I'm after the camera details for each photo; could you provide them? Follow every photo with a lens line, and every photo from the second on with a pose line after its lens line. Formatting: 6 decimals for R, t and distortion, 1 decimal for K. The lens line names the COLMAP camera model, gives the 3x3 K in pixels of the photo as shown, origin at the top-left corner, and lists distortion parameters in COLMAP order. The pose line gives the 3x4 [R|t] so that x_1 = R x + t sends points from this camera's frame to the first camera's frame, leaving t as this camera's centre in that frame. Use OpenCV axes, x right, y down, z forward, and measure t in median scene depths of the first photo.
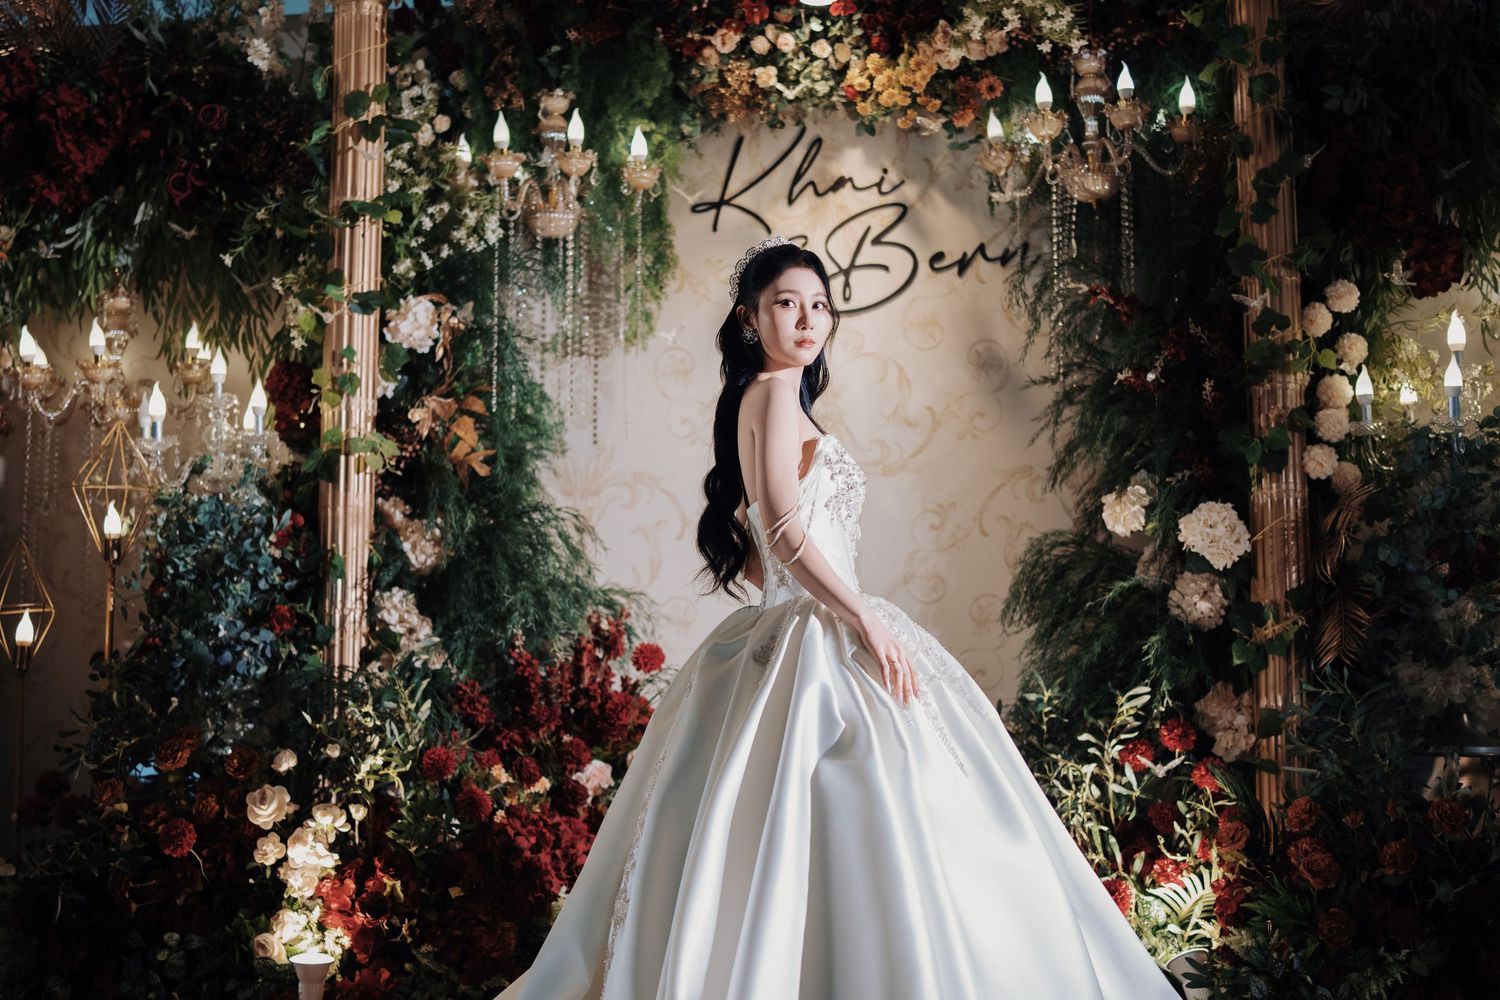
lens RADIAL K [[1839.6, 0, 750.0], [0, 1839.6, 500.0], [0, 0, 1]] dist [0.002705, 0.012047]
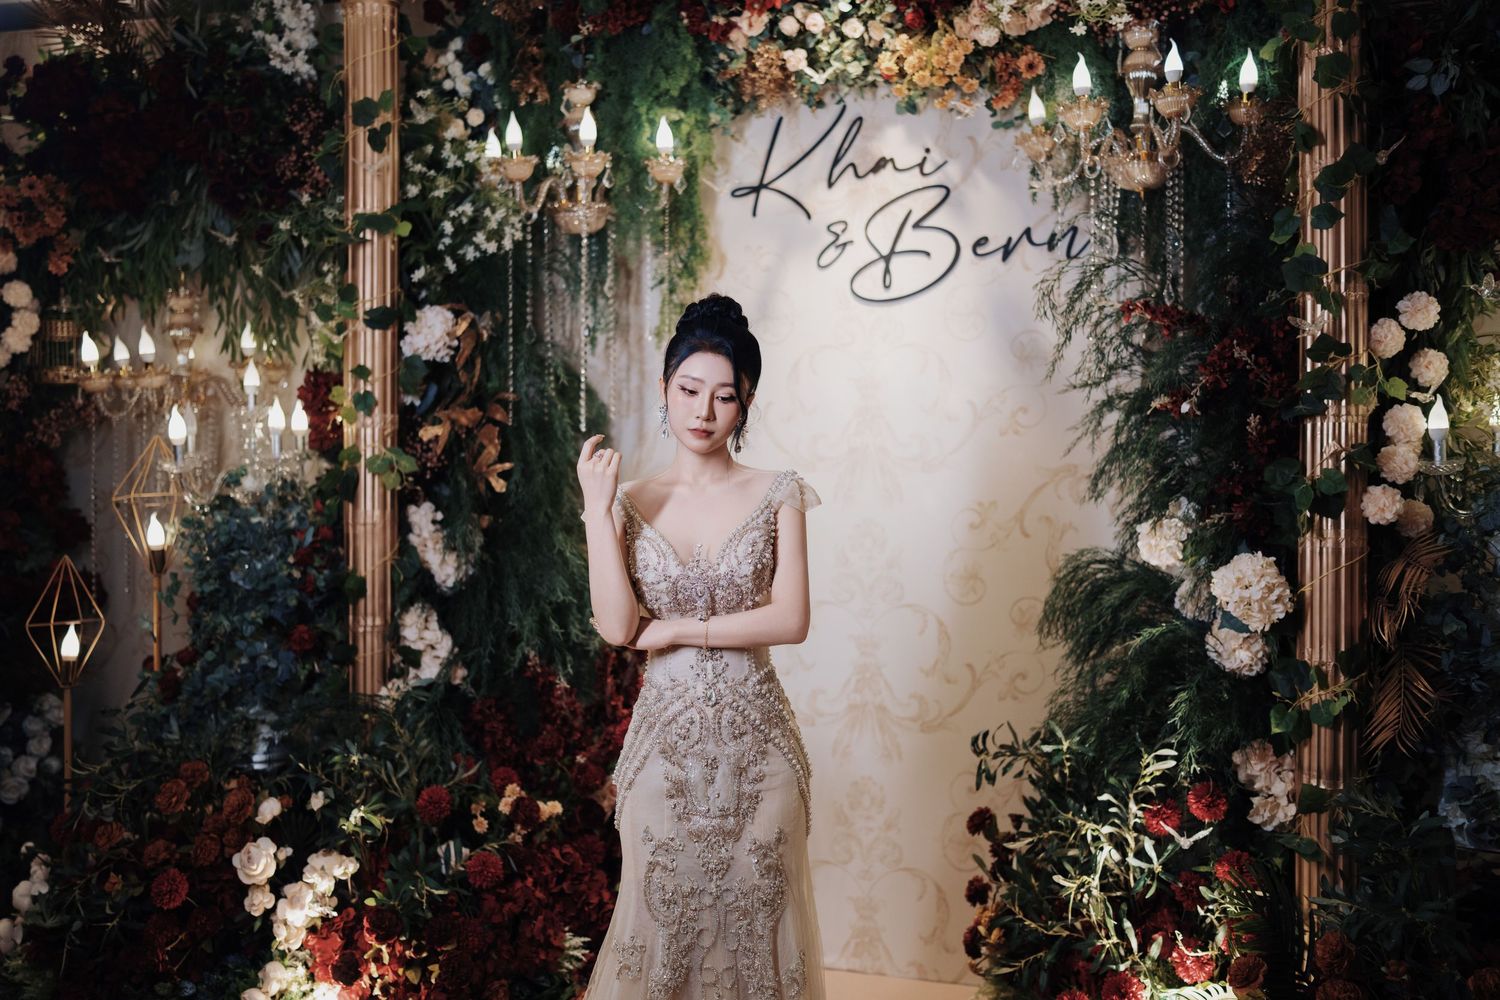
lens RADIAL K [[1440.9, 0, 750.2], [0, 1440.9, 466.8], [0, 0, 1]] dist [-0.004485, 0.014402]
pose [[0.989377, 0.003778, -0.145326, 0.099637], [0.012763, 0.993545, 0.112720, -0.109990], [0.144814, -0.113377, 0.982942, 0.252547]]
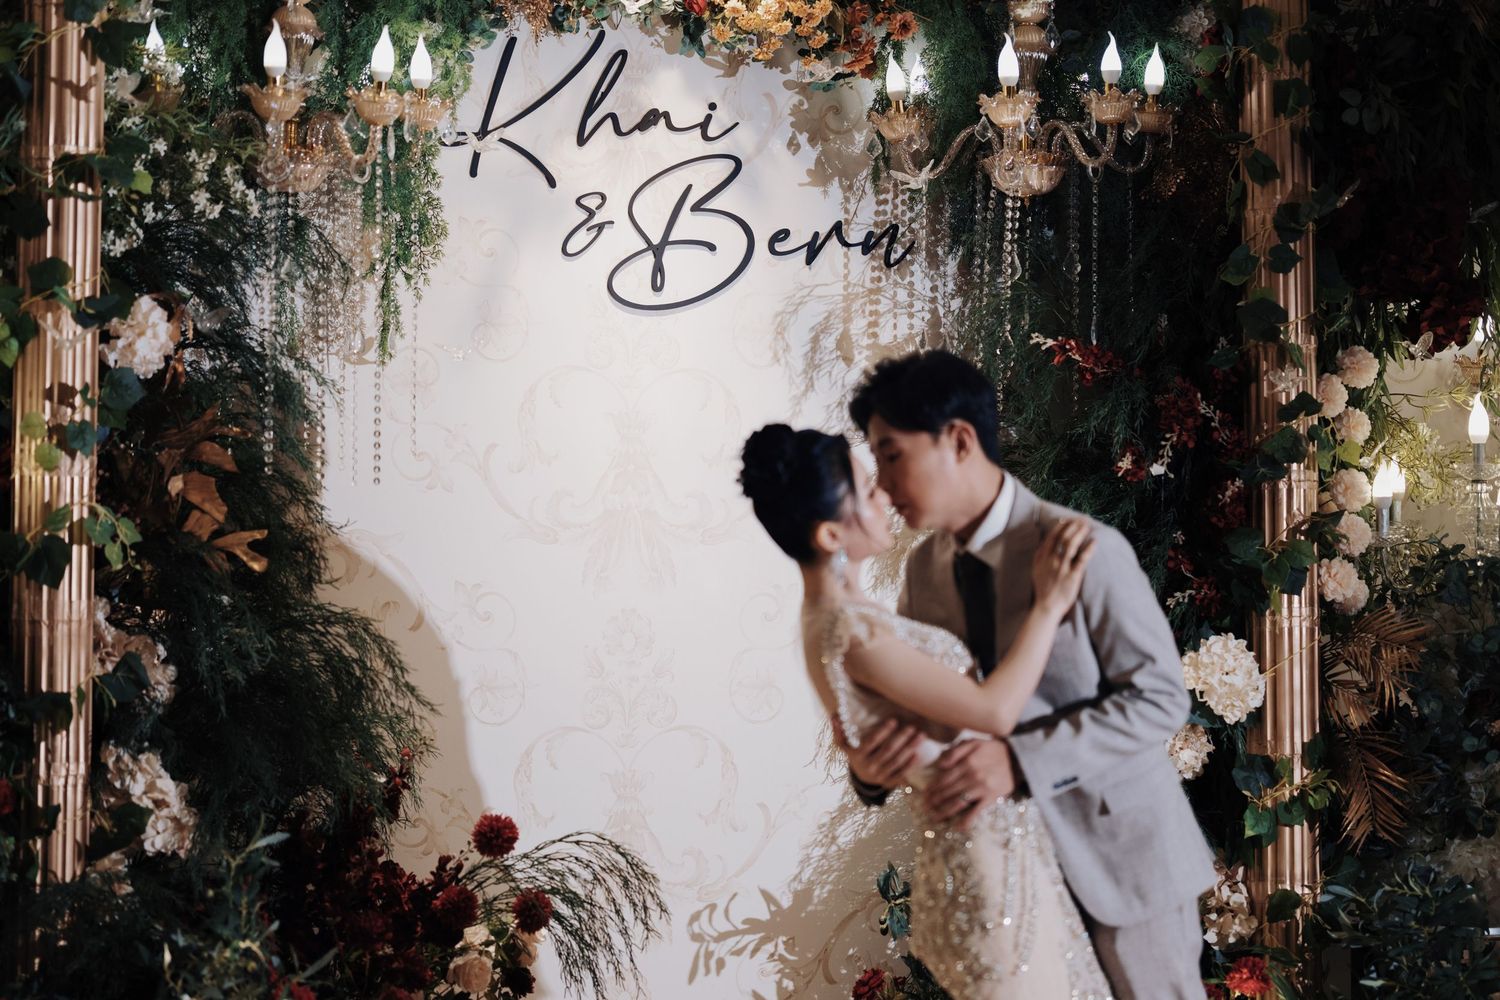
lens RADIAL K [[3436.1, 0, 750.0], [0, 3436.1, 500.0], [0, 0, 1]] dist [0.000887, 0.690516]
pose [[0.898658, 0.010831, 0.438516, -0.529010], [-0.054261, 0.994762, 0.086628, -0.156454], [-0.435281, -0.101643, 0.894539, -0.210093]]
